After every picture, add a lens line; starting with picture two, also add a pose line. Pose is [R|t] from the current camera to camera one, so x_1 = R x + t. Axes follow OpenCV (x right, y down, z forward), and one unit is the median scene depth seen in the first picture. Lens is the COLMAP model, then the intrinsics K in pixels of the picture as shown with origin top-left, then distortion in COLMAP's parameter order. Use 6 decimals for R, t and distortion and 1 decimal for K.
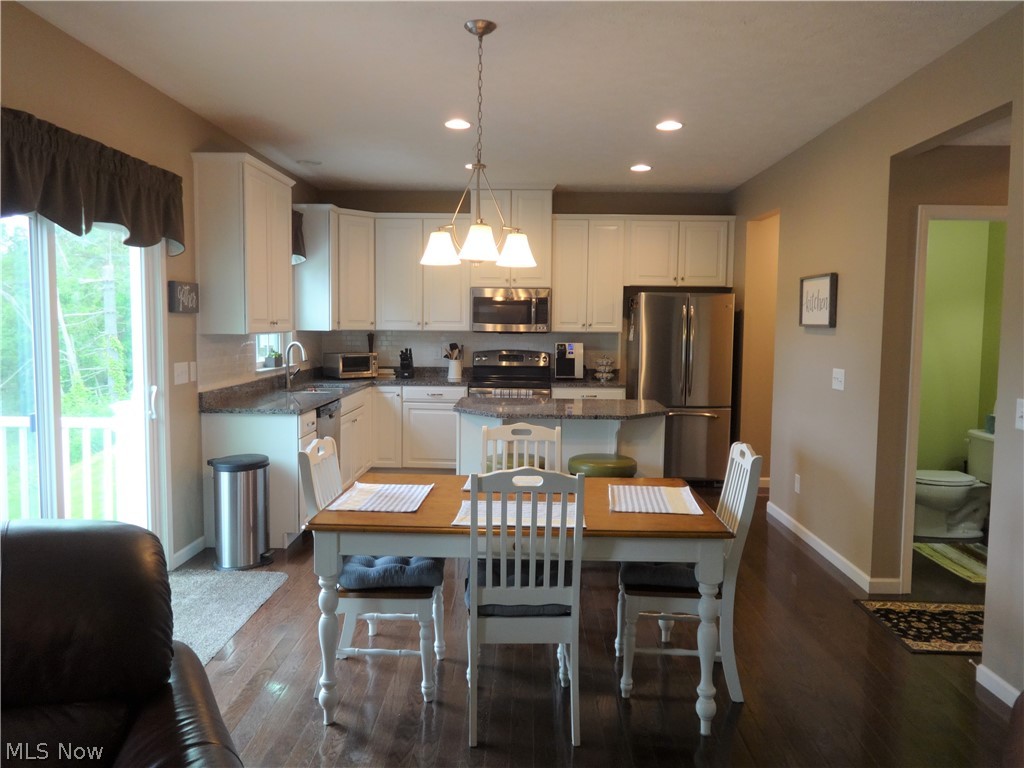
lens RADIAL K [[775.1, 0, 514.0], [0, 775.1, 379.6], [0, 0, 1]] dist [-0.000964, 0.005009]
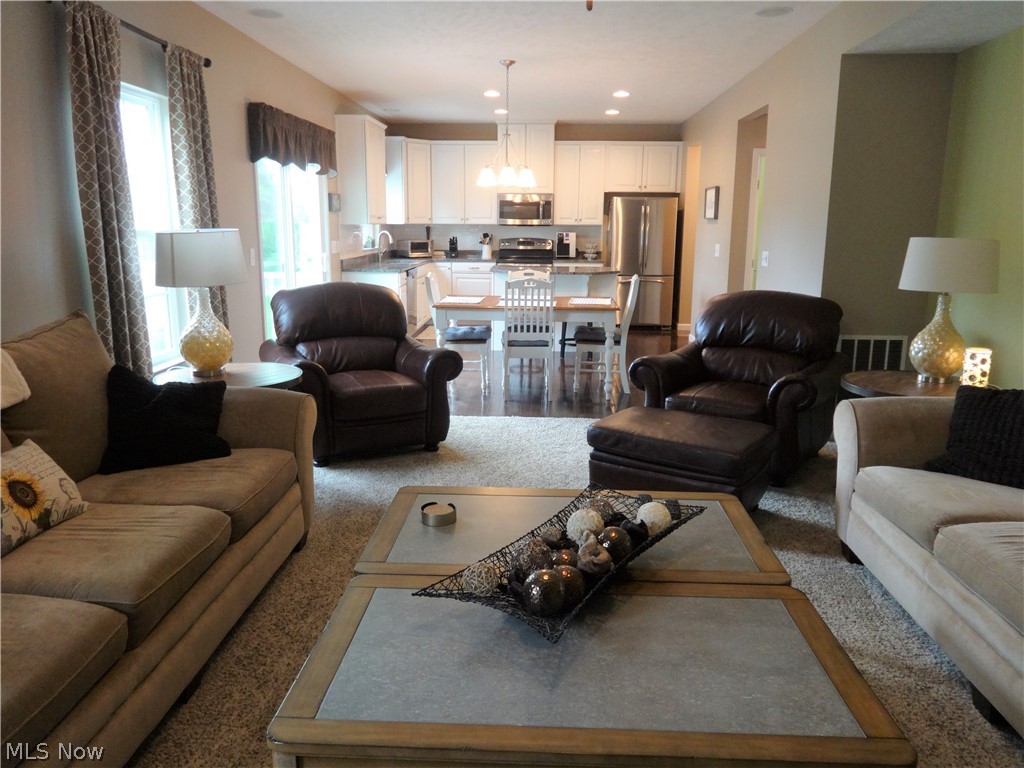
lens RADIAL K [[775.1, 0, 514.0], [0, 775.1, 379.6], [0, 0, 1]] dist [-0.000964, 0.005009]
pose [[0.999702, 0.002432, -0.024298, 0.010265], [0.000658, 0.991987, 0.126339, 0.042715], [0.024411, -0.126317, 0.991690, -0.477770]]
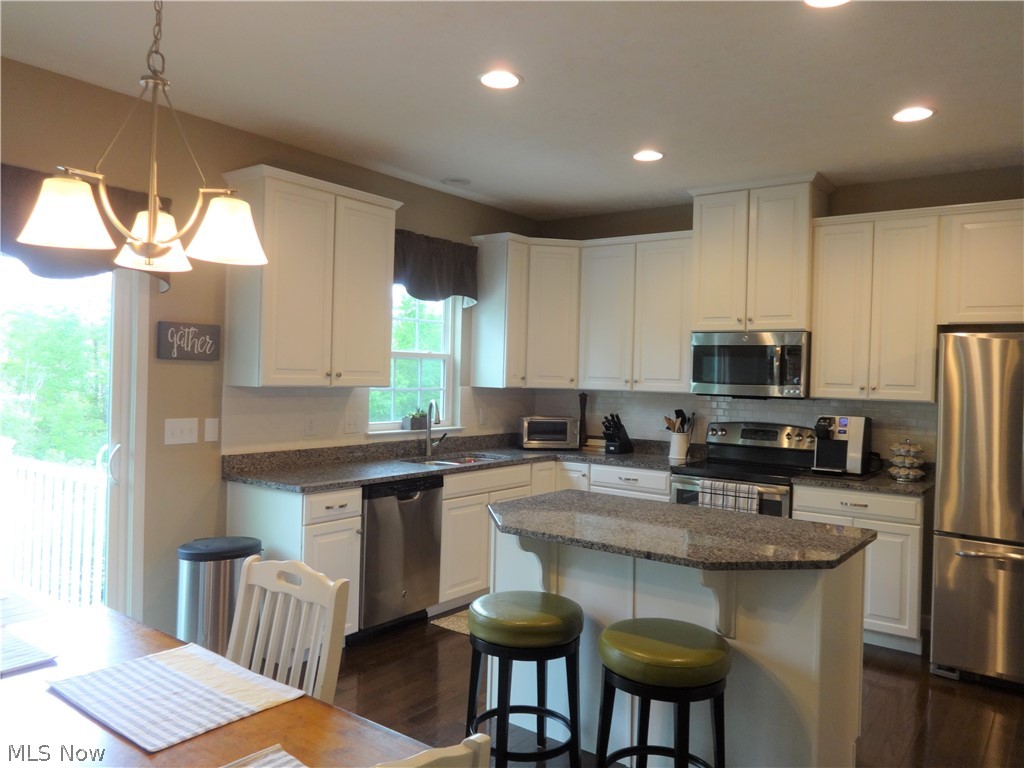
lens RADIAL K [[775.1, 0, 514.0], [0, 775.1, 379.6], [0, 0, 1]] dist [-0.000964, 0.005009]
pose [[0.818069, 0.015935, -0.574899, 0.222028], [-0.061296, 0.996338, -0.059607, -0.023246], [0.571844, 0.084002, 0.816050, 0.332693]]
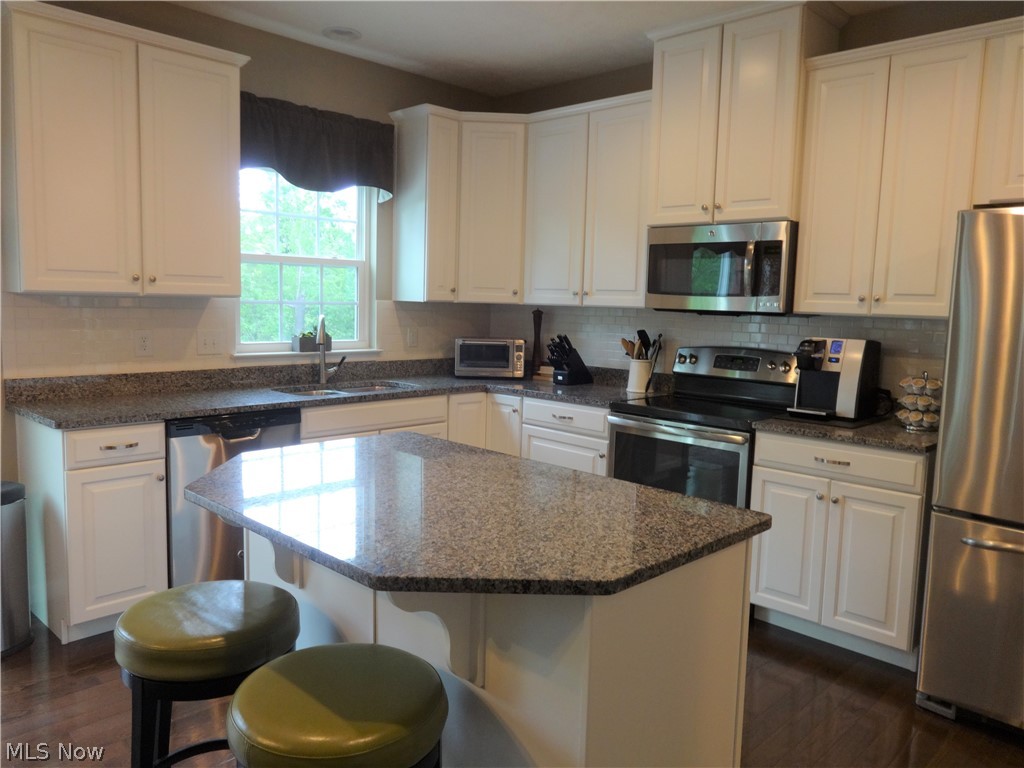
lens RADIAL K [[775.1, 0, 514.0], [0, 775.1, 379.6], [0, 0, 1]] dist [-0.000964, 0.005009]
pose [[0.732588, 0.081506, -0.675775, 0.251258], [-0.071812, 0.996519, 0.042342, -0.029374], [0.676874, 0.017510, 0.735891, 0.544437]]
